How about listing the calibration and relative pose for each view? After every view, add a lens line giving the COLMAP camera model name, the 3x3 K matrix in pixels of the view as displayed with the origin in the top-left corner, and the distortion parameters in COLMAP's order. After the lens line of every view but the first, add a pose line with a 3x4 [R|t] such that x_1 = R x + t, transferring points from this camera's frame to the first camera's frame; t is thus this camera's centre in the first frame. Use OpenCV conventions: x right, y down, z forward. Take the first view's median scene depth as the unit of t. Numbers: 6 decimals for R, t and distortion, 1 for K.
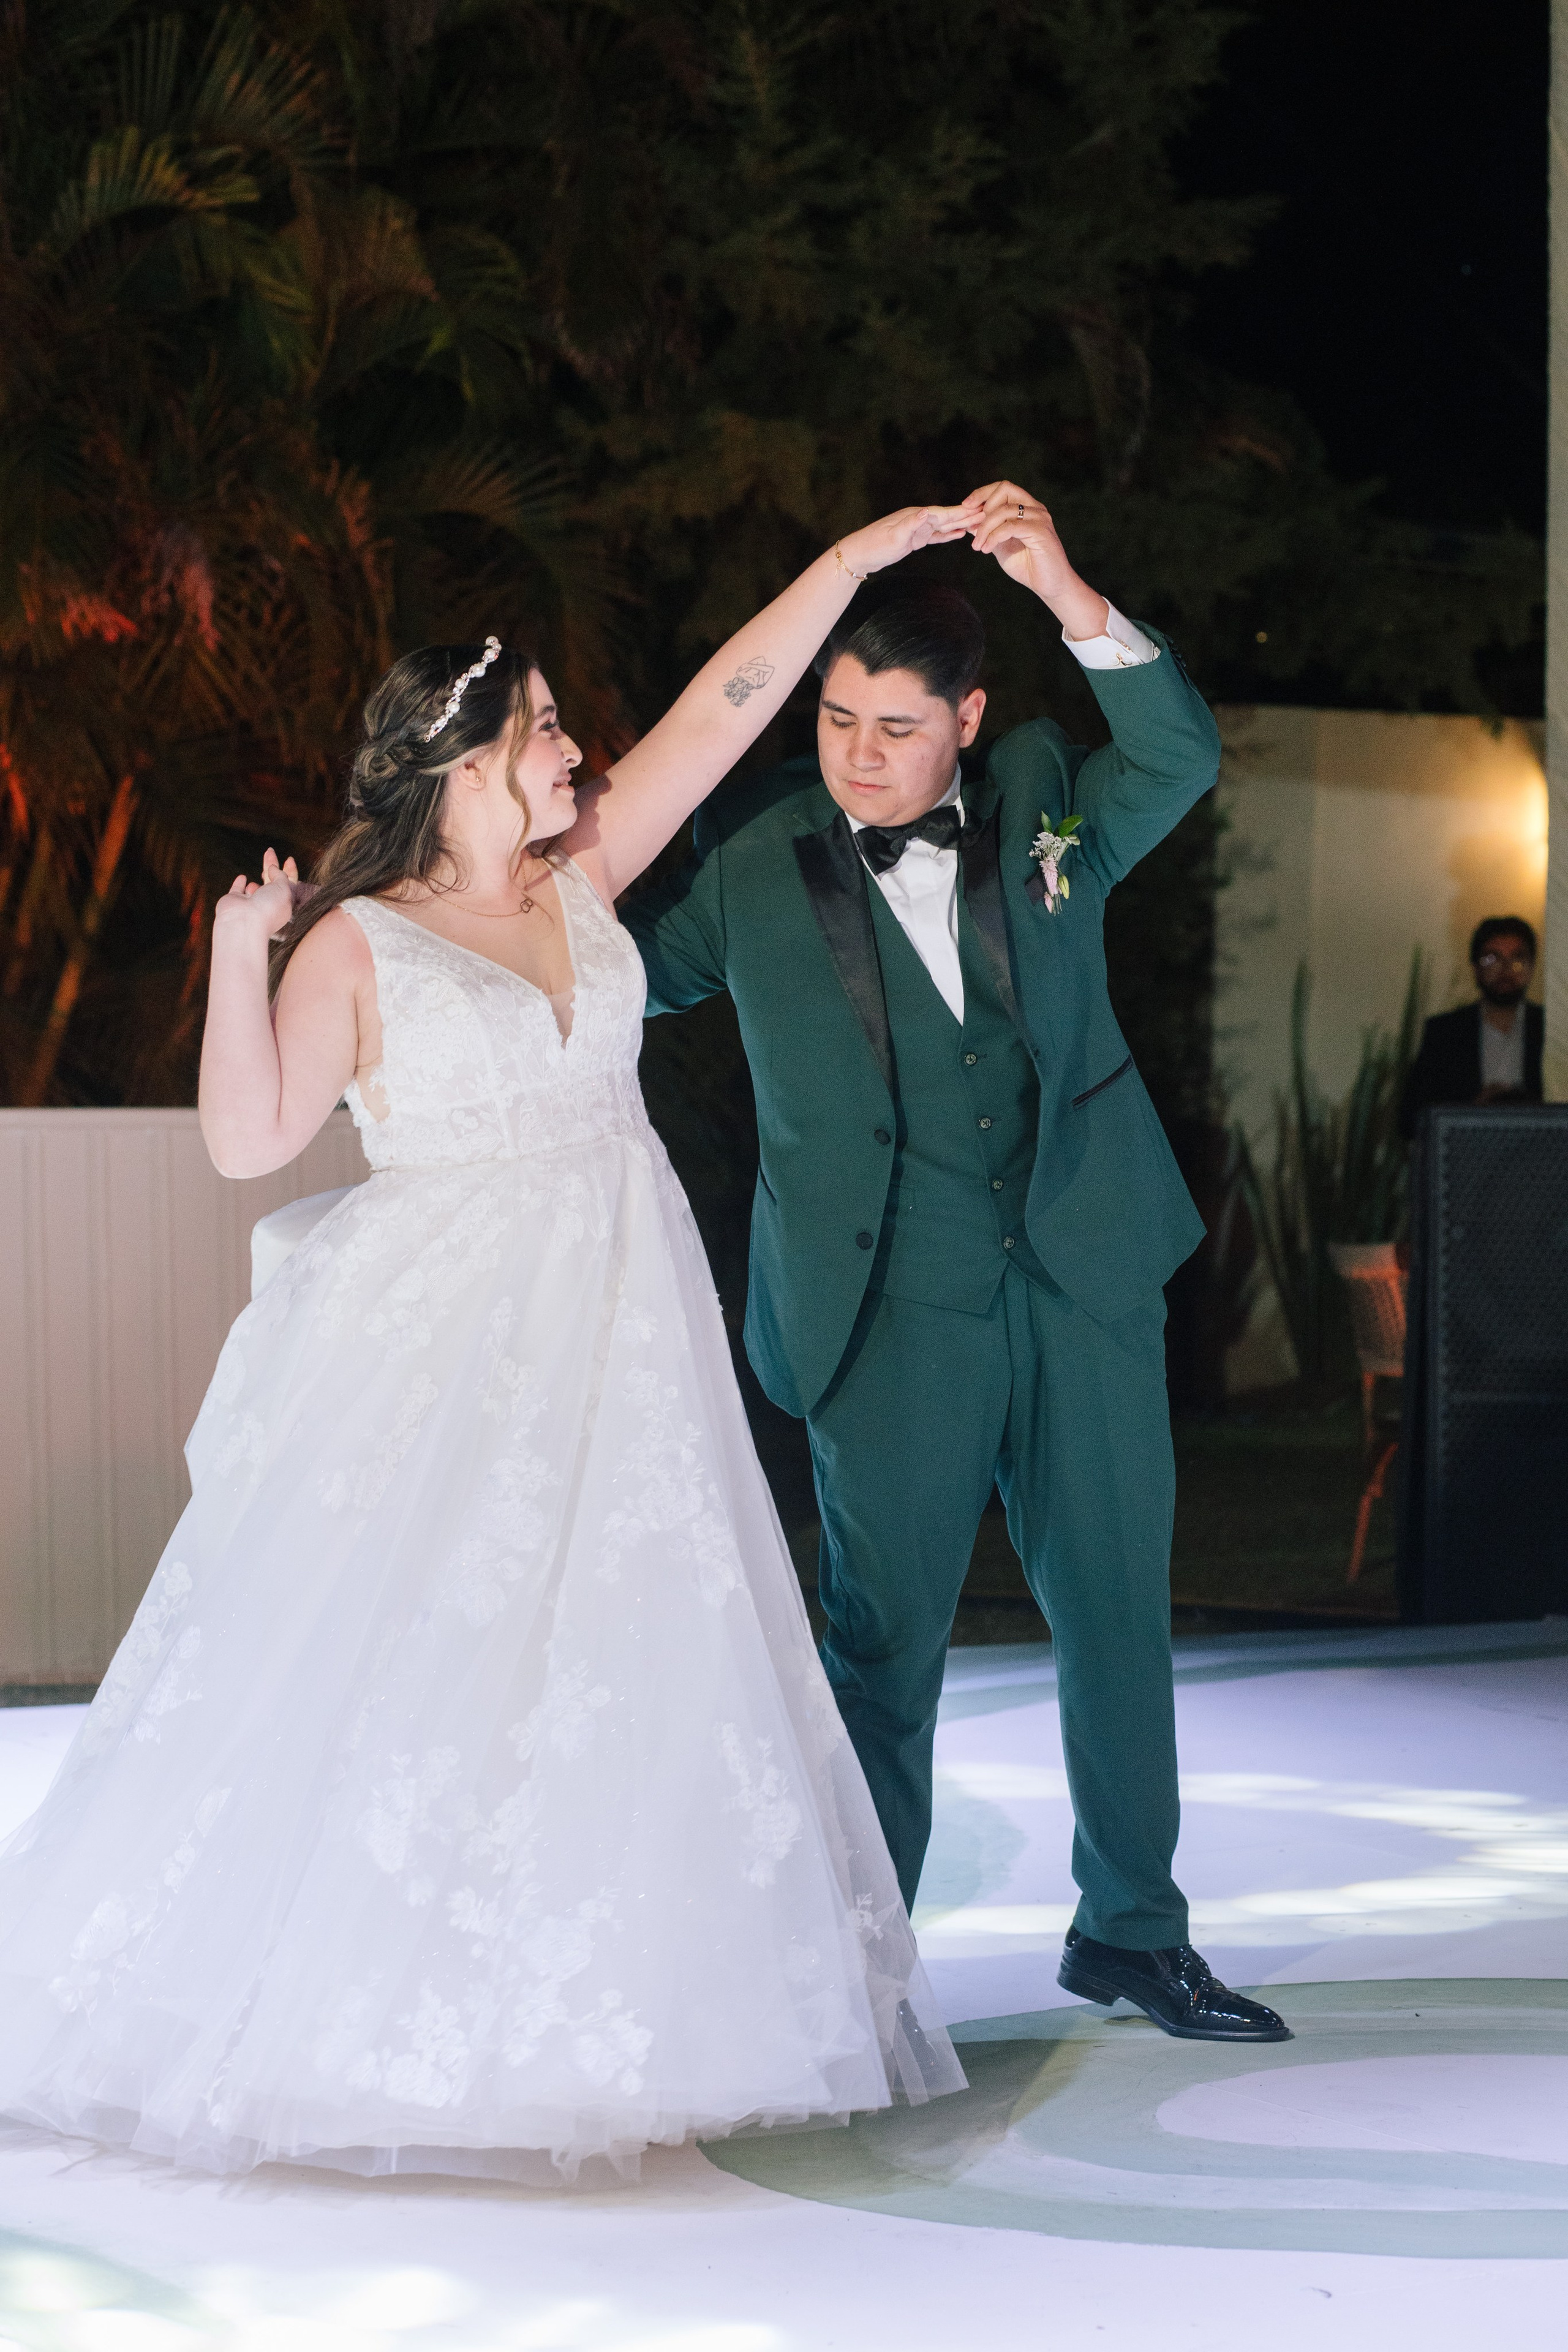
lens RADIAL K [[5775.4, 0, 784.0], [0, 5775.4, 1176.0], [0, 0, 1]] dist [-0.033393, -1.197044]
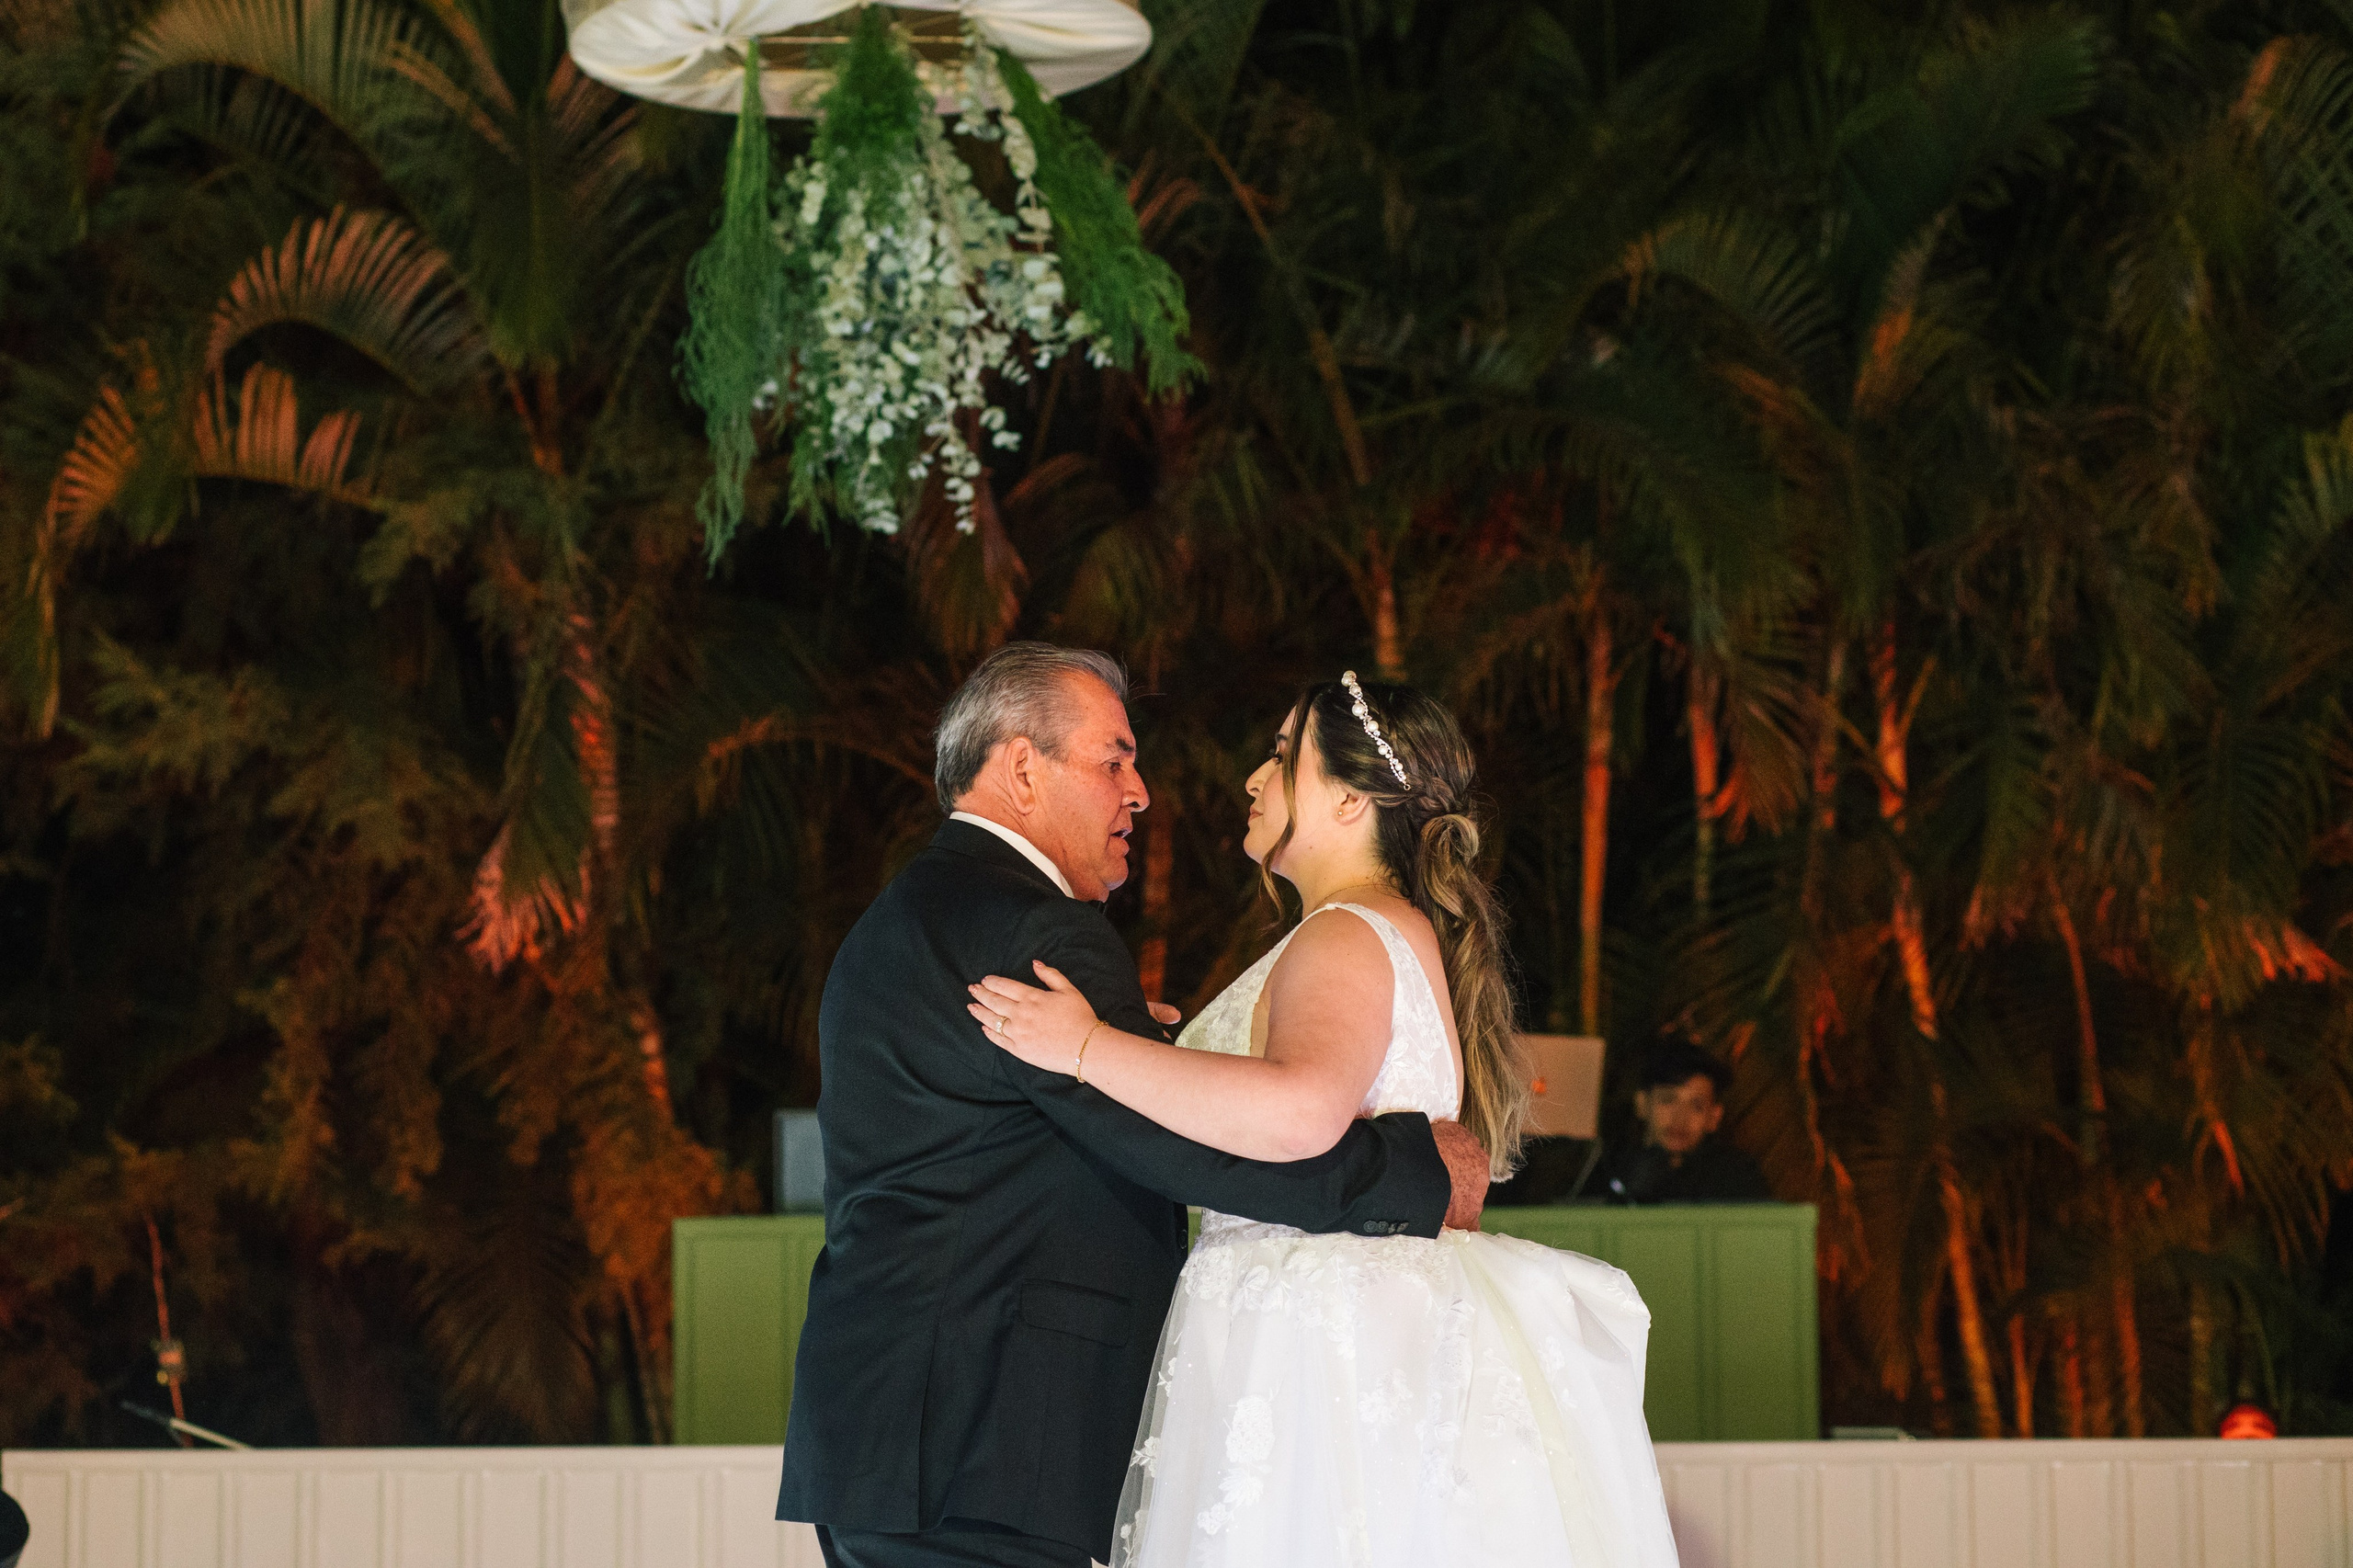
lens RADIAL K [[6439.4, 0, 1039.9], [0, 6439.4, 676.6], [0, 0, 1]] dist [-0.087855, -0.444330]
pose [[0.861532, -0.083320, -0.500820, 0.202603], [-0.008739, 0.983862, -0.178717, 0.037254], [0.507628, 0.158347, 0.846900, 0.057012]]
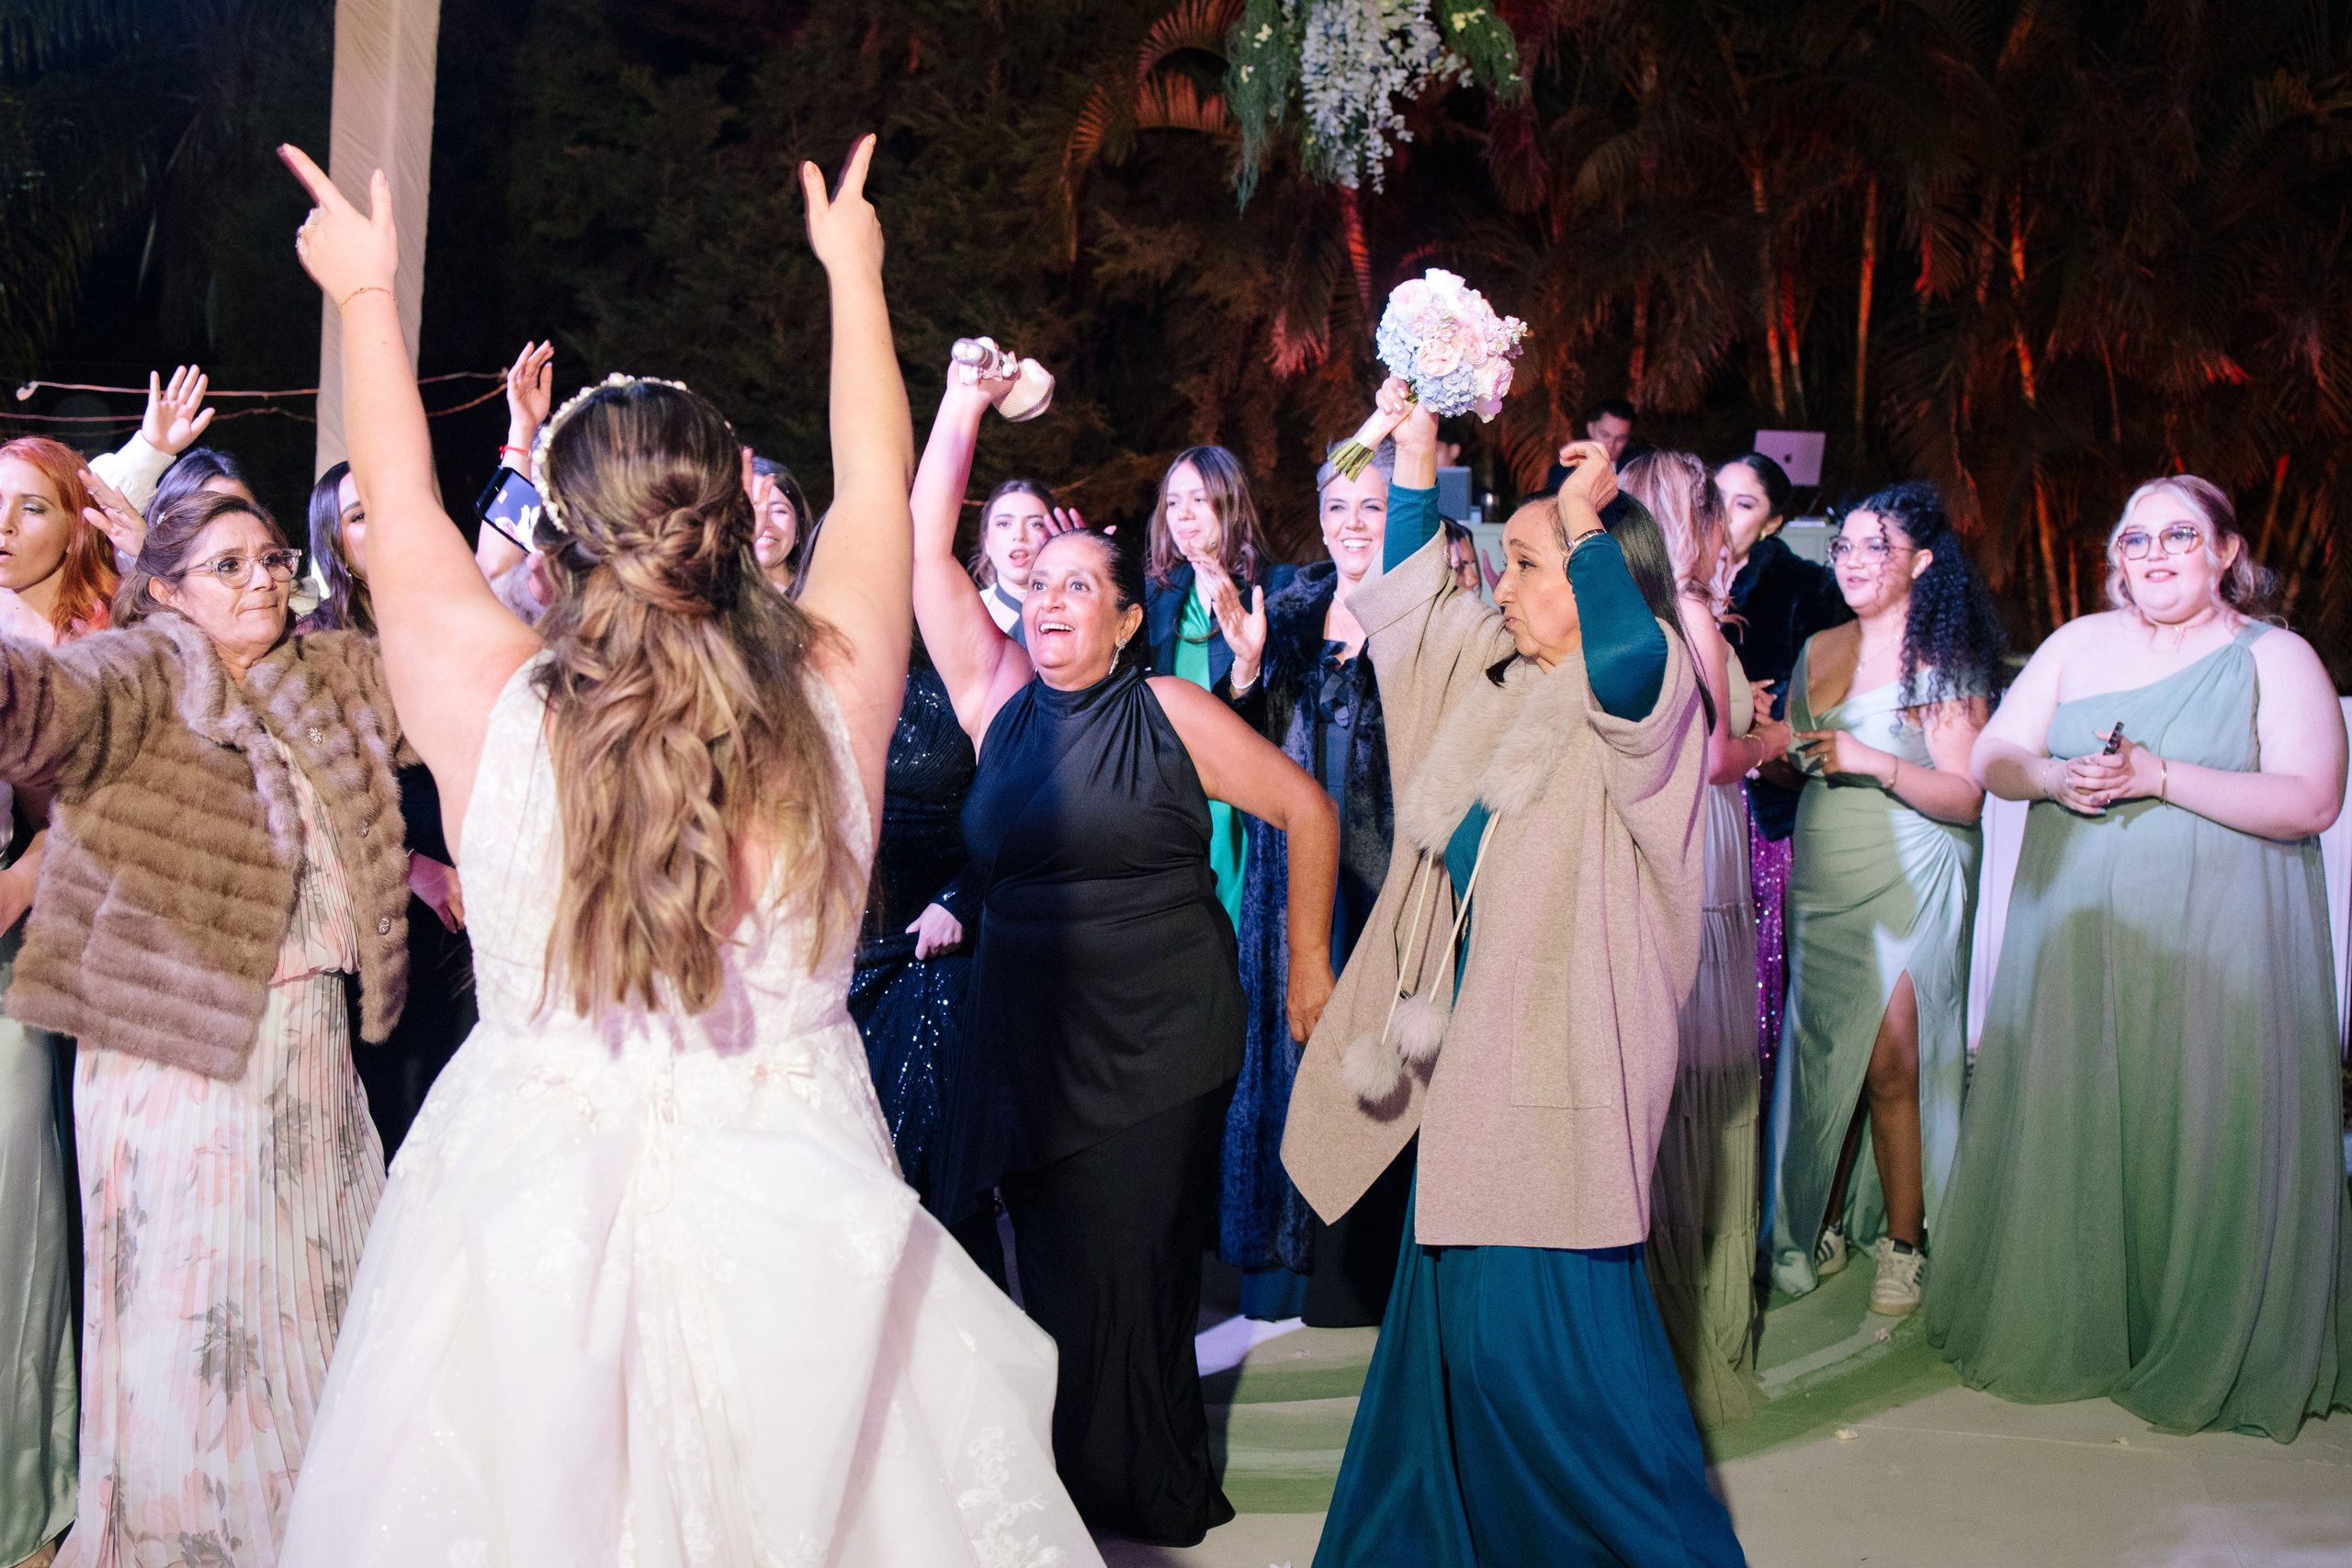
lens RADIAL K [[2411.8, 0, 1176.0], [0, 2411.8, 784.0], [0, 0, 1]] dist [-0.066352, 0.026537]
pose [[0.725477, 0.073408, -0.684320, 0.133478], [-0.024658, 0.996430, 0.080747, -0.024548], [0.687804, -0.041706, 0.724697, 0.275849]]
